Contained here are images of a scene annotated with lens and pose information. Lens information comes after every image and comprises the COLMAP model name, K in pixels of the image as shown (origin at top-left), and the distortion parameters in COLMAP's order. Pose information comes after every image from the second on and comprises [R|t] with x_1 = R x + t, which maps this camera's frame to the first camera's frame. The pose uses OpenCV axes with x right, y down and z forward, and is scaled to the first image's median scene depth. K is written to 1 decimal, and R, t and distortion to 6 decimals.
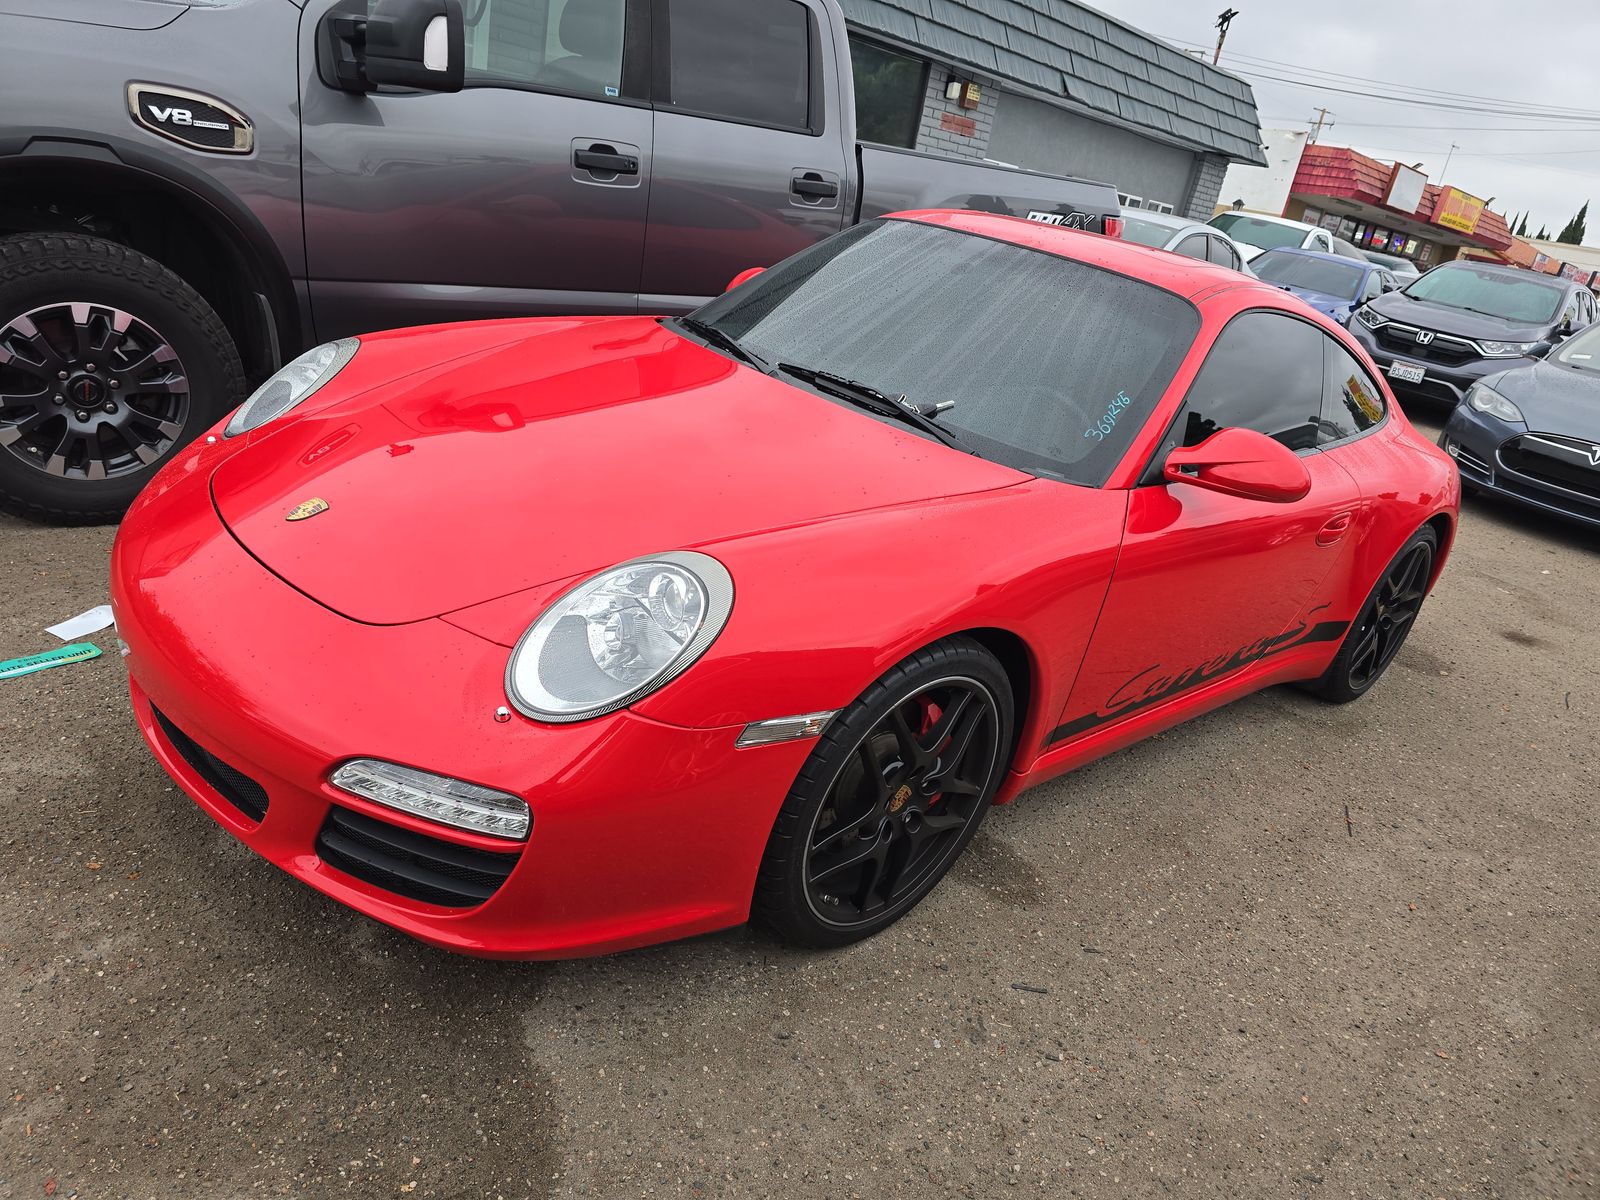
lens RADIAL K [[1077.4, 0, 802.6], [0, 1077.4, 602.8], [0, 0, 1]] dist [0.052343, -0.044670]
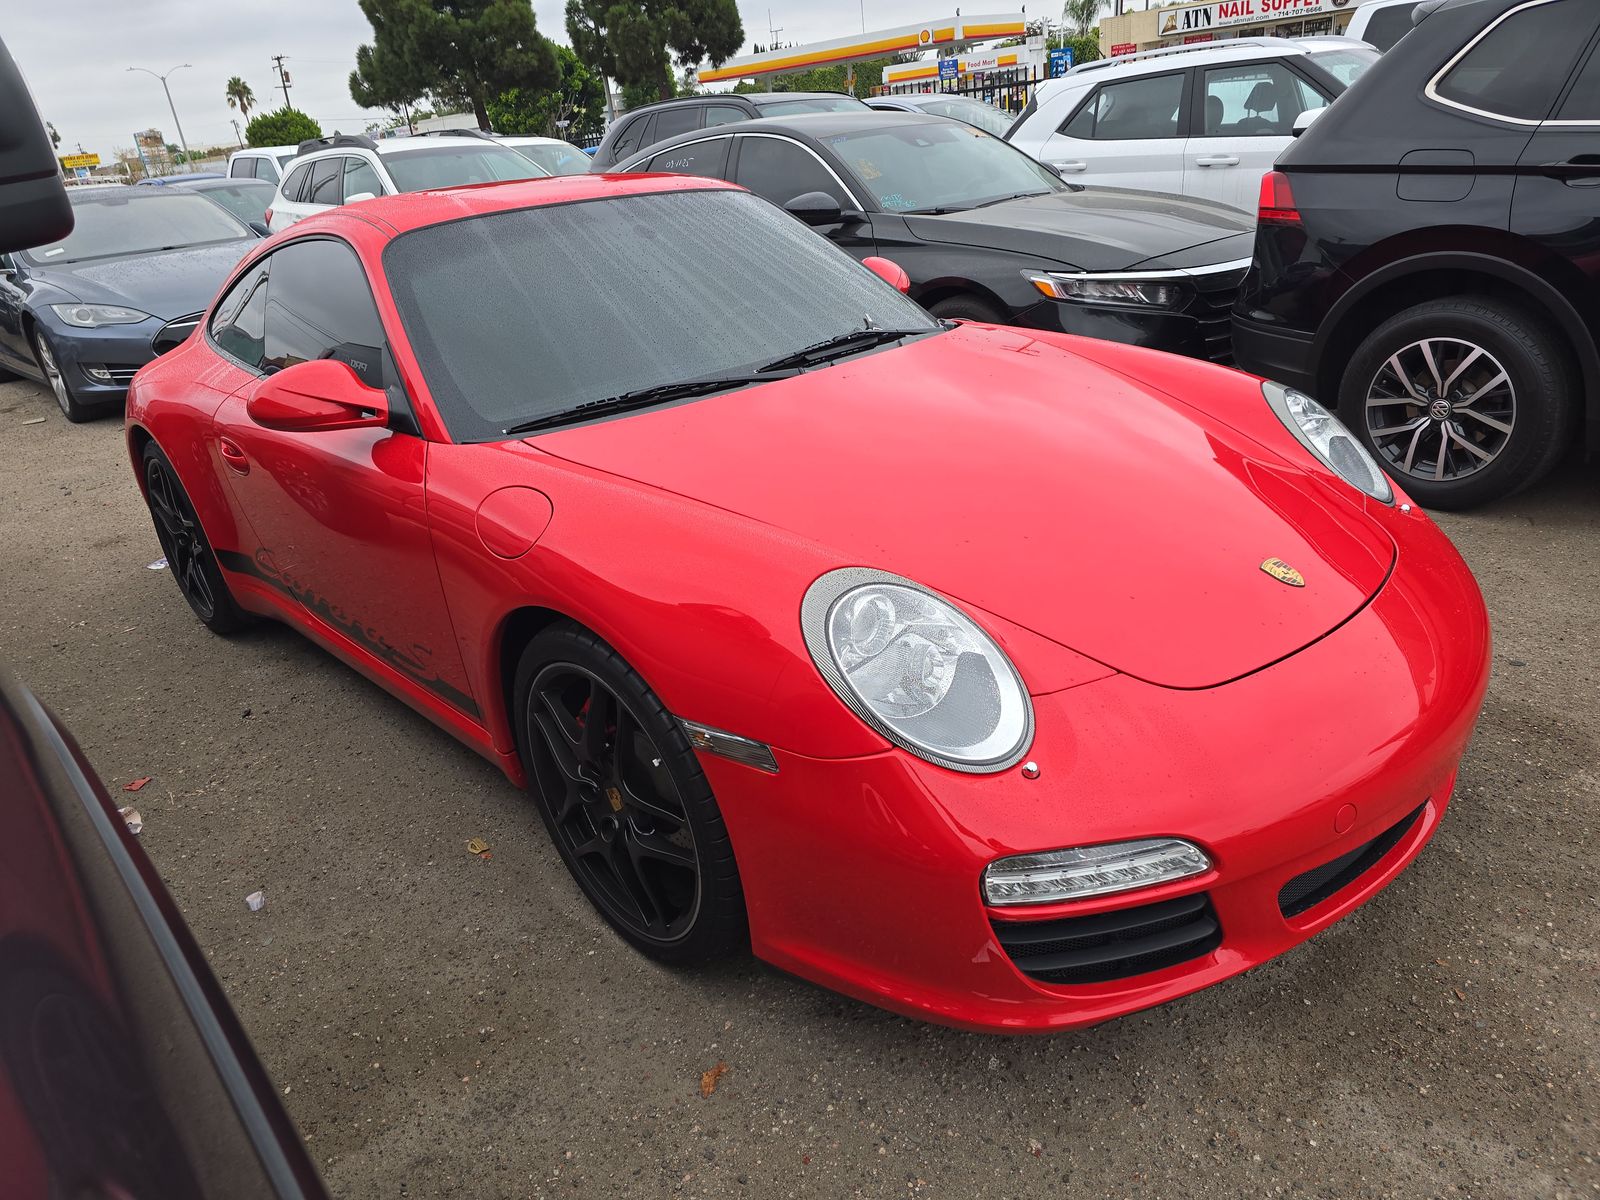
lens RADIAL K [[1077.4, 0, 802.6], [0, 1077.4, 602.8], [0, 0, 1]] dist [0.052343, -0.044670]
pose [[-0.022709, -0.560109, 0.828108, -0.222161], [0.464872, 0.727409, 0.504747, -0.131220], [-0.885086, 0.396427, 0.243860, 0.208116]]
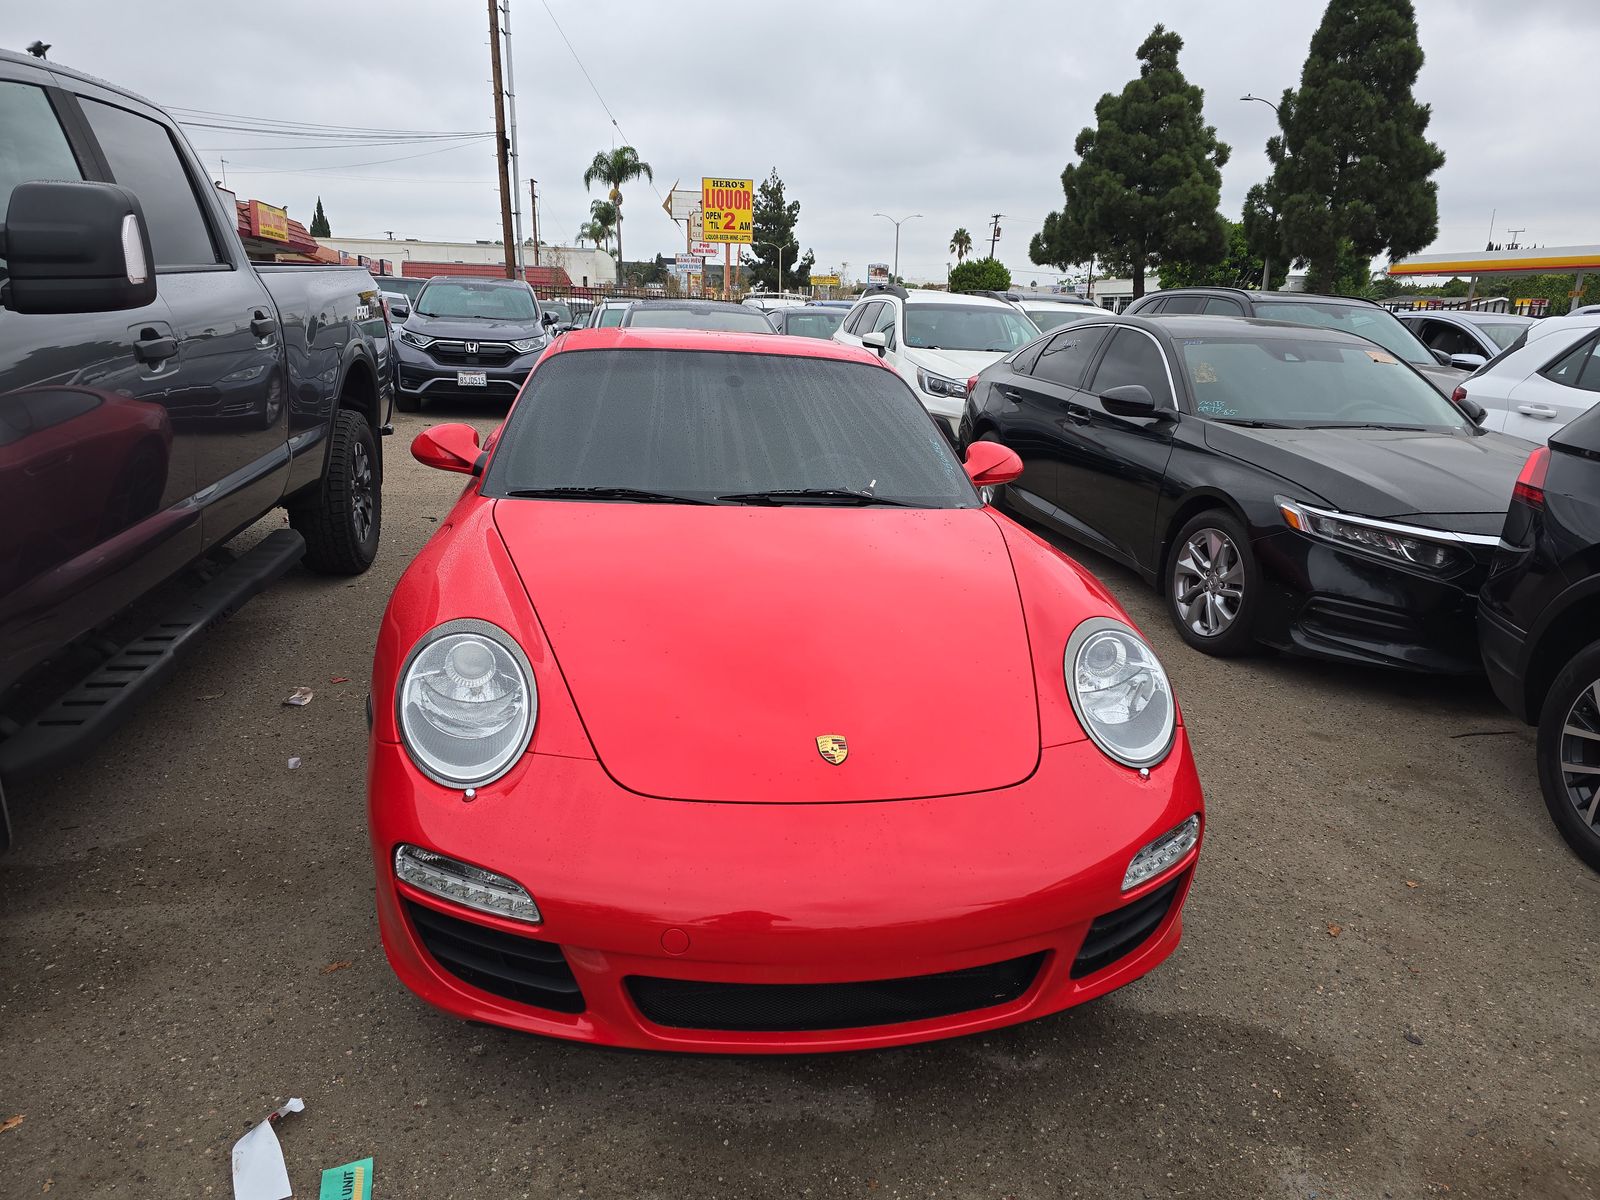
lens RADIAL K [[1077.4, 0, 802.6], [0, 1077.4, 602.8], [0, 0, 1]] dist [0.052343, -0.044670]
pose [[0.536156, -0.373816, 0.756834, -0.214490], [0.378058, 0.907986, 0.180650, -0.073173], [-0.754724, 0.189270, 0.628146, 0.066028]]
